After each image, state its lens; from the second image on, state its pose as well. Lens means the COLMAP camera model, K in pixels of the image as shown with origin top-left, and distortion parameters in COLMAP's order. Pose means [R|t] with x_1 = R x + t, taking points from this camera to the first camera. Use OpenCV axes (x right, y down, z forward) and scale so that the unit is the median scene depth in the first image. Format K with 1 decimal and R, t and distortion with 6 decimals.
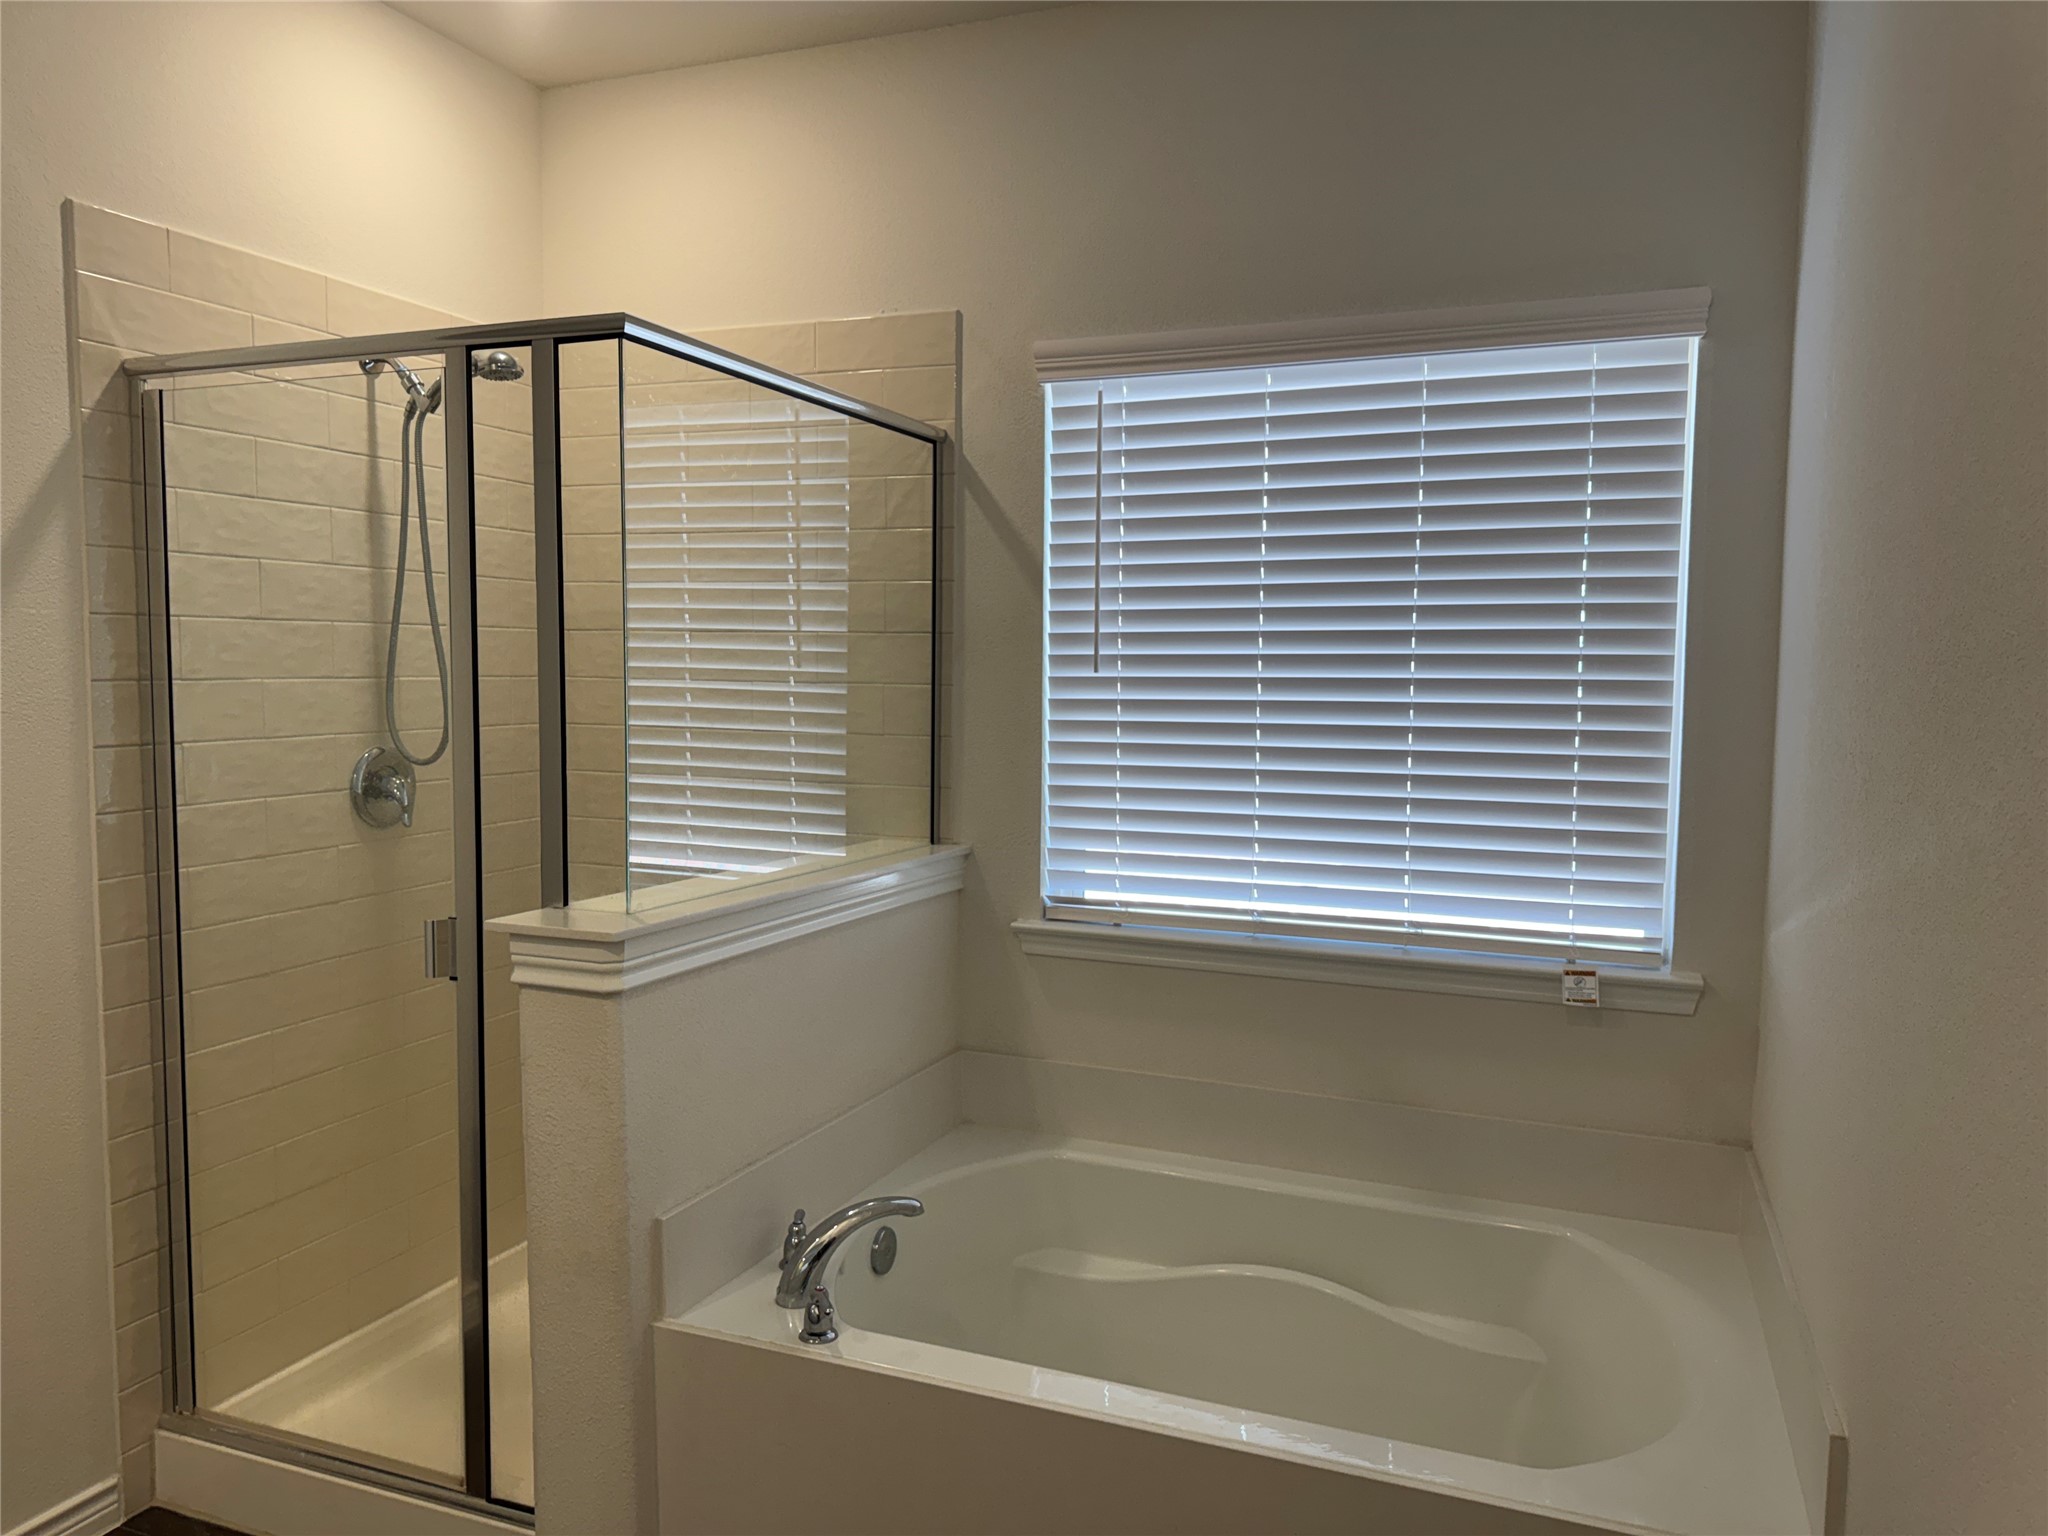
lens RADIAL K [[1381.9, 0, 1030.1], [0, 1381.9, 782.5], [0, 0, 1]] dist [0.166409, -0.297524]
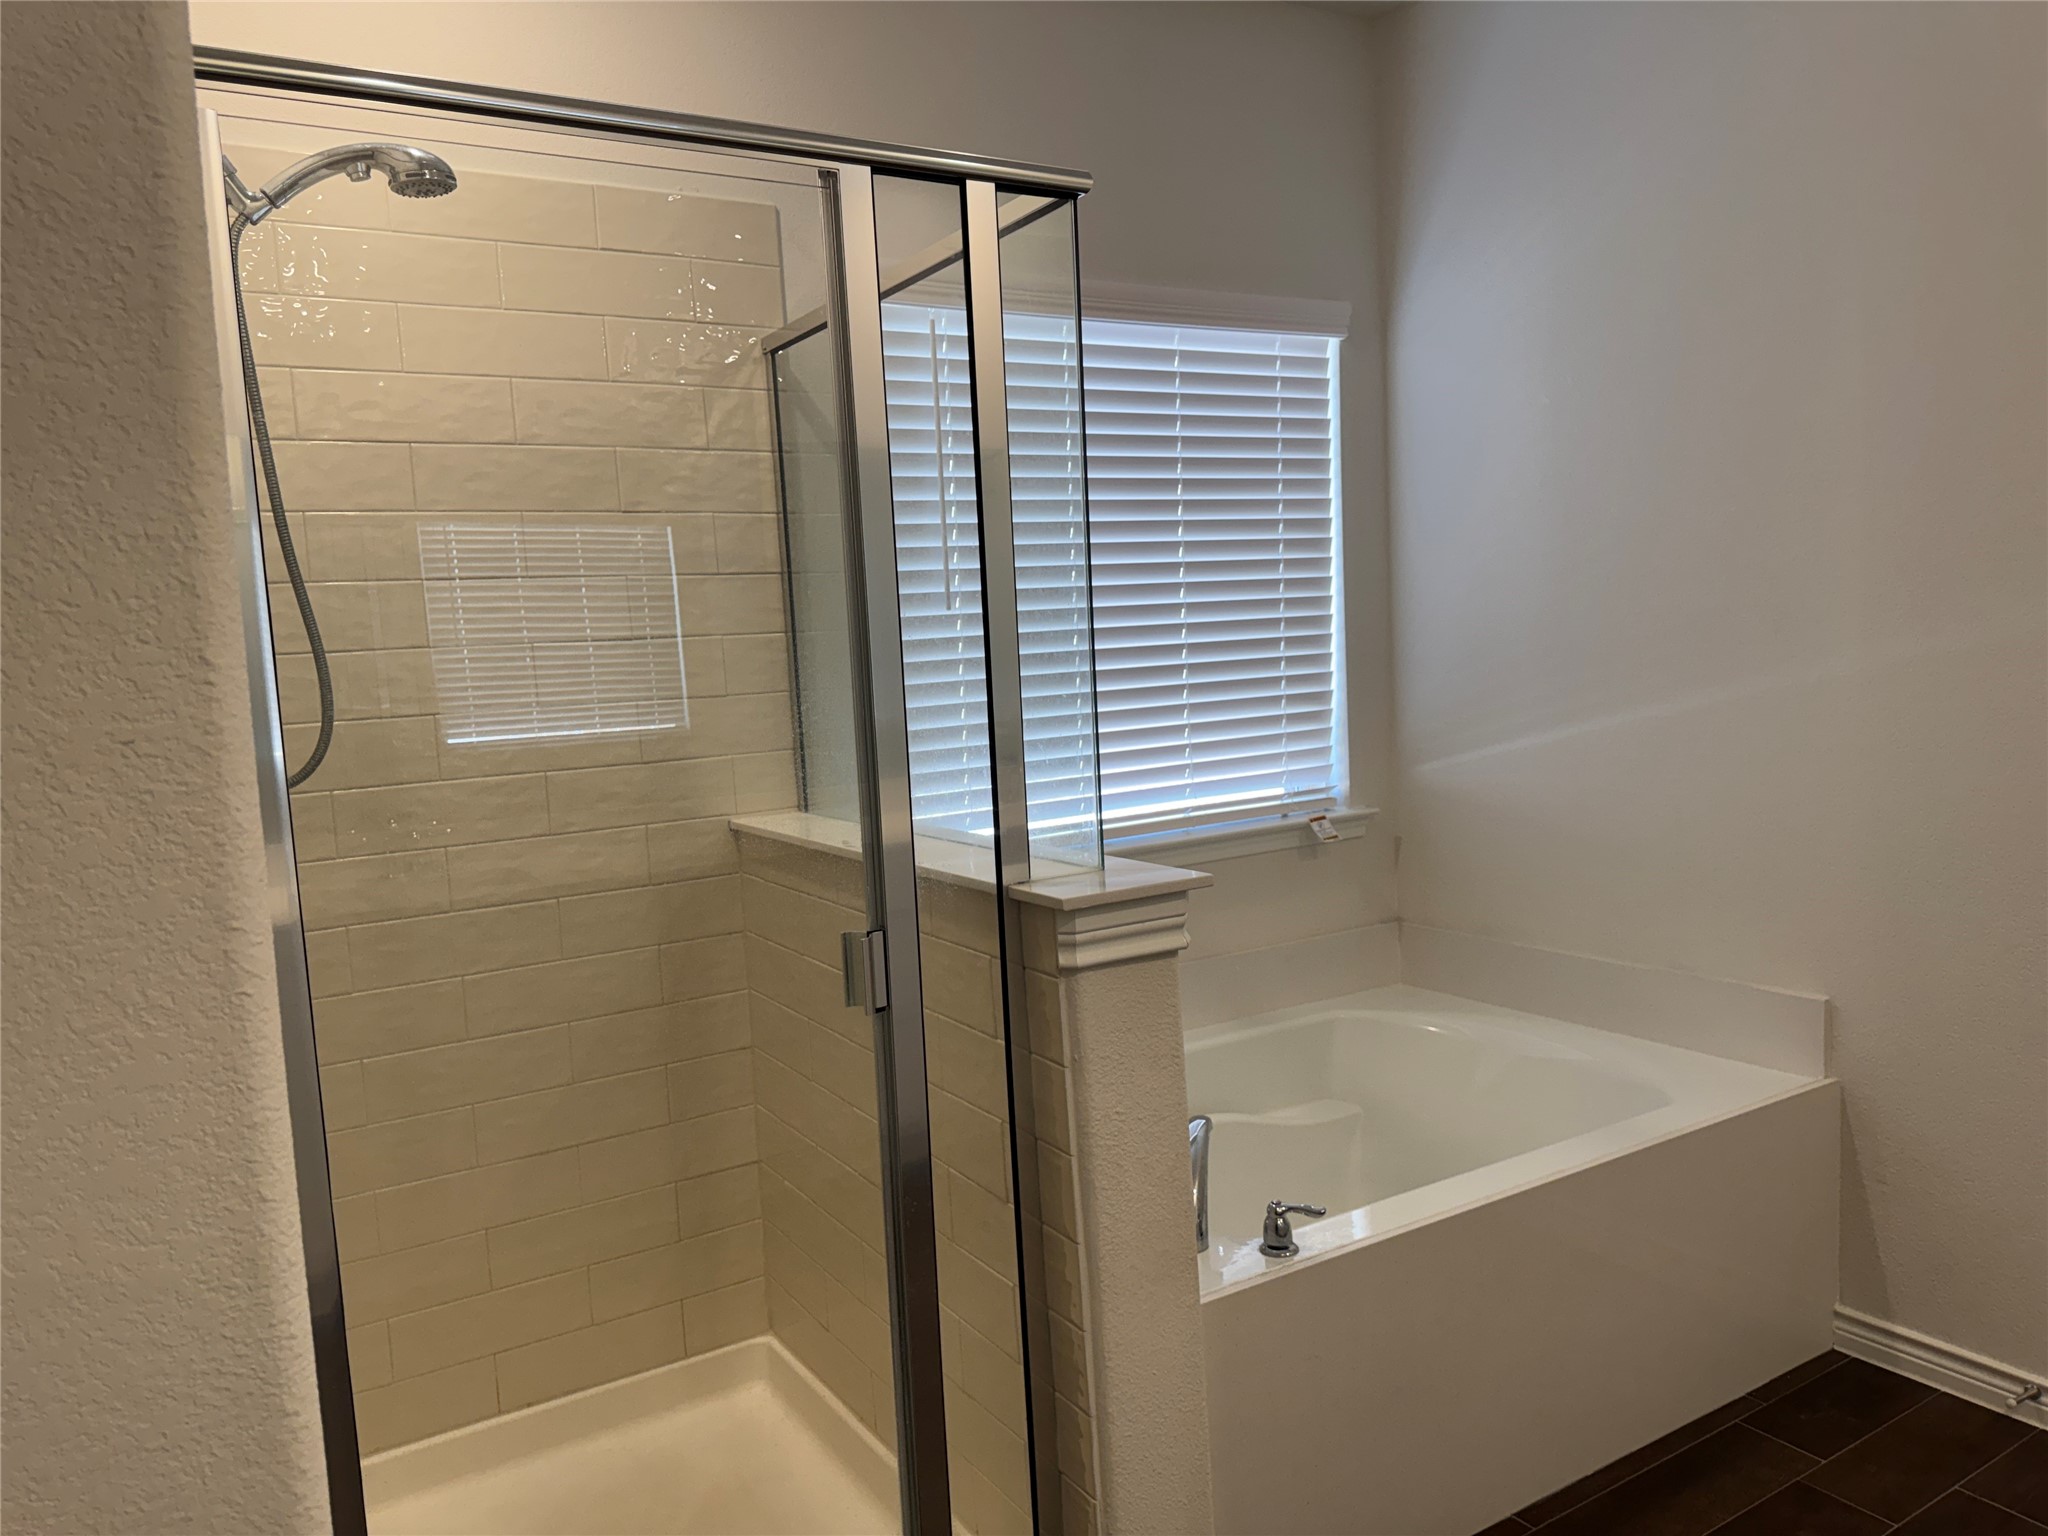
lens RADIAL K [[1381.9, 0, 1030.1], [0, 1381.9, 782.5], [0, 0, 1]] dist [0.166409, -0.297524]
pose [[0.622757, -0.132016, 0.771197, -0.778105], [0.121900, 0.989997, 0.071035, -0.024196], [-0.772861, 0.049771, 0.632620, 0.381102]]
